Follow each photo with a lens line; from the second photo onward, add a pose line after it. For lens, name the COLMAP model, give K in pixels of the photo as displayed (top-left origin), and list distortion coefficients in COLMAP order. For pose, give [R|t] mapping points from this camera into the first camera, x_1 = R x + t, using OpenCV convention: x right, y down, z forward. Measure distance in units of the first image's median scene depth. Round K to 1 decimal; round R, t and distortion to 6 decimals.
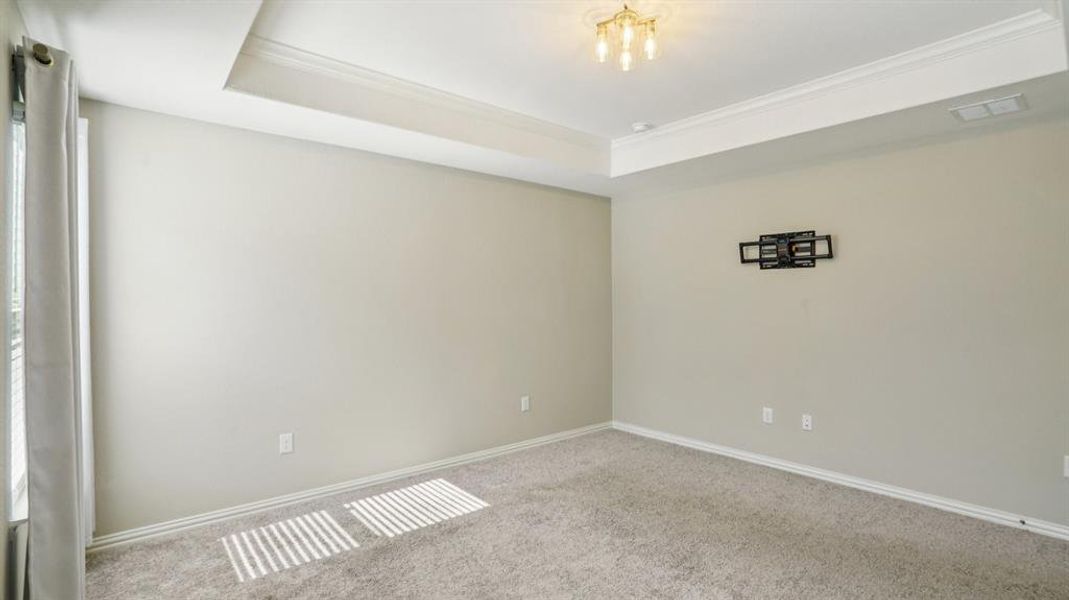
lens RADIAL K [[512.7, 0, 534.4], [0, 512.7, 291.5], [0, 0, 1]] dist [-0.015840, 0.001017]
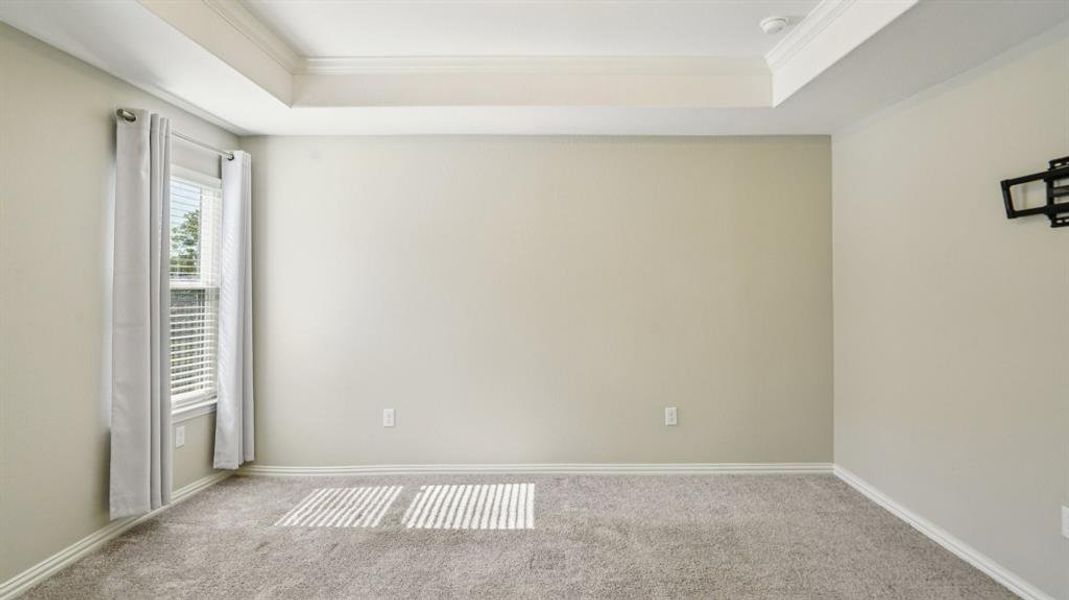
lens RADIAL K [[523.1, 0, 533.7], [0, 523.1, 284.4], [0, 0, 1]] dist [0.012354, -0.000139]
pose [[0.759848, 0.002567, -0.650095, 0.395858], [0.013727, 0.999706, 0.019993, -0.005620], [0.649955, -0.024115, 0.759590, 0.282861]]
